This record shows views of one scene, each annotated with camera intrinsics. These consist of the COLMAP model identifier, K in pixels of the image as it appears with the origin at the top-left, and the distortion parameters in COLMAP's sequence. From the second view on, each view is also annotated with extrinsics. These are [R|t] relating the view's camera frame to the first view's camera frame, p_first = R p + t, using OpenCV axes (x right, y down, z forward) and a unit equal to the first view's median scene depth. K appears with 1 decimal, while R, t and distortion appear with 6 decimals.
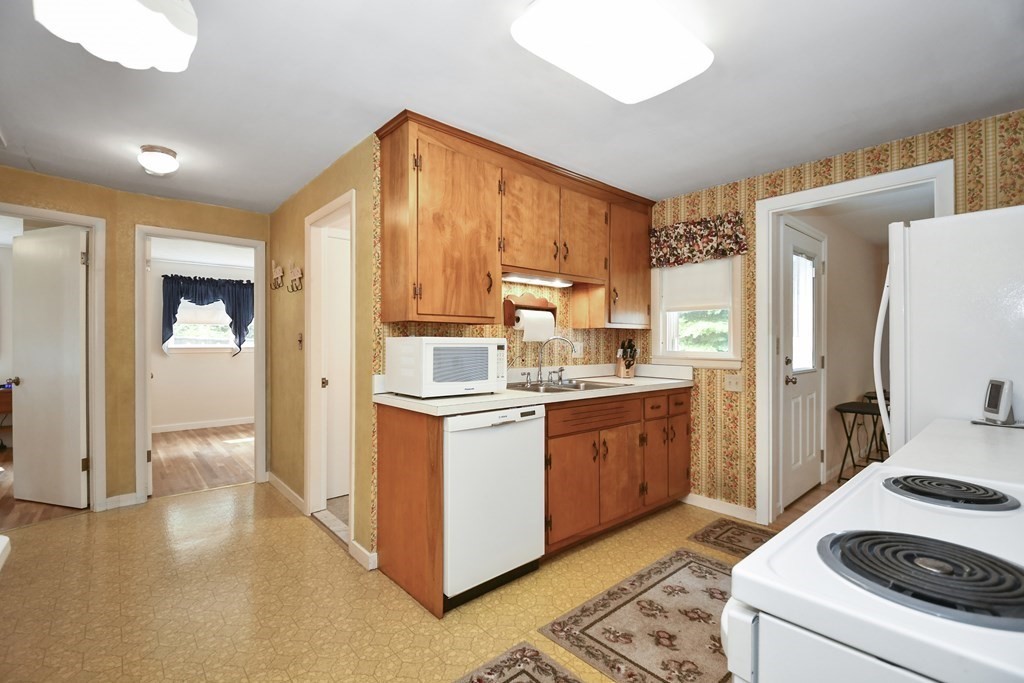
lens RADIAL K [[460.1, 0, 512.0], [0, 460.1, 341.5], [0, 0, 1]] dist [0.034077, -0.000068]
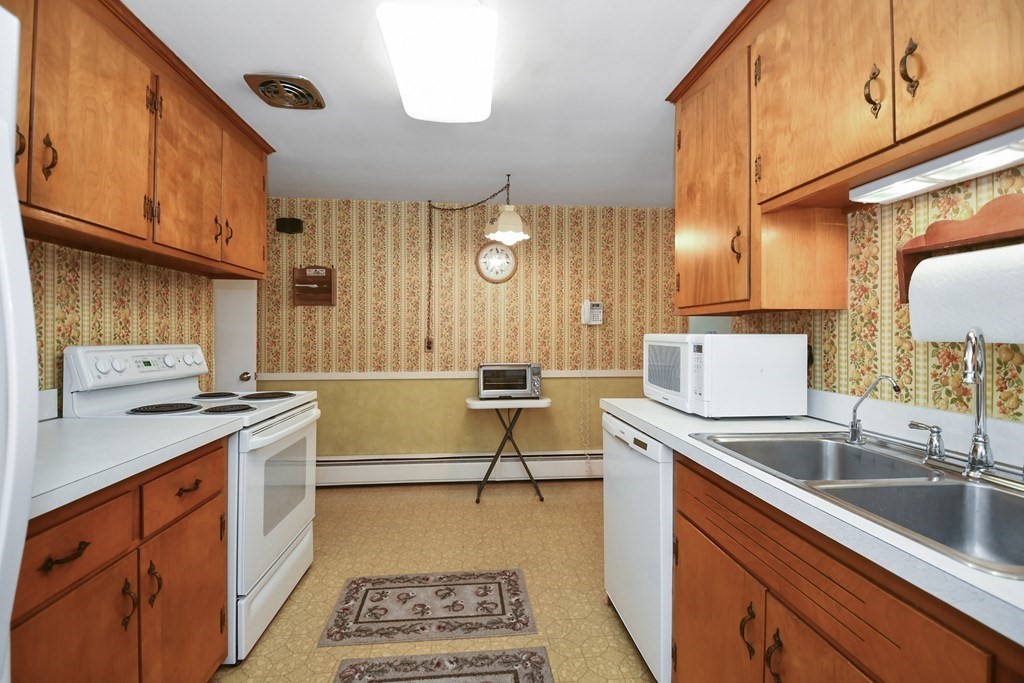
lens RADIAL K [[460.1, 0, 512.0], [0, 460.1, 341.5], [0, 0, 1]] dist [0.034077, -0.000068]
pose [[-0.587021, 0.003833, -0.809563, 0.546601], [-0.000013, 0.999989, 0.004744, -0.000097], [0.809572, 0.002795, -0.587014, 0.959716]]
